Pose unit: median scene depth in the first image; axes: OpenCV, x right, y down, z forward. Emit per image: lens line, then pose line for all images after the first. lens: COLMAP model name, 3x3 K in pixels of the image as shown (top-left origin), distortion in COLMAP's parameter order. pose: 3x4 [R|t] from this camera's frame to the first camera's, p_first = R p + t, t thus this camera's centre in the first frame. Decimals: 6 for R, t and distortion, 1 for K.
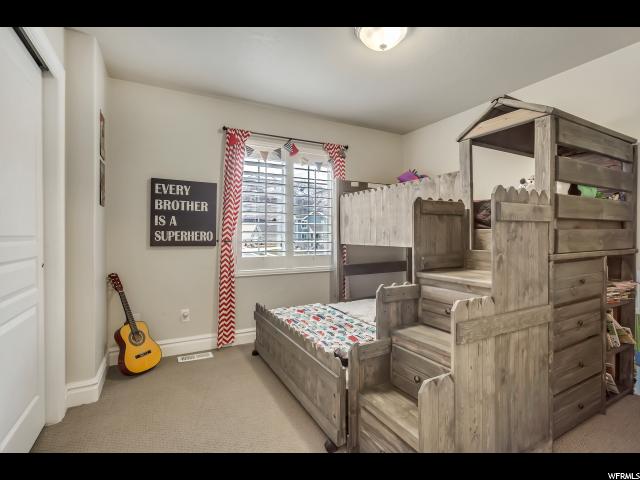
lens RADIAL K [[313.2, 0, 321.9], [0, 313.2, 237.1], [0, 0, 1]] dist [-0.005276, 0.000100]
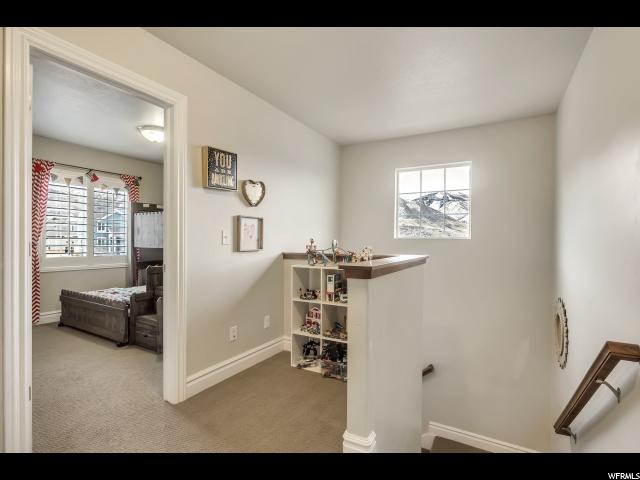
lens RADIAL K [[313.2, 0, 319.1], [0, 313.2, 243.2], [0, 0, 1]] dist [-0.005276, 0.000100]
pose [[0.851644, 0.003265, 0.524111, 0.031475], [-0.004345, 0.999990, 0.000830, -0.001203], [-0.524103, -0.002984, 0.851649, -0.677725]]
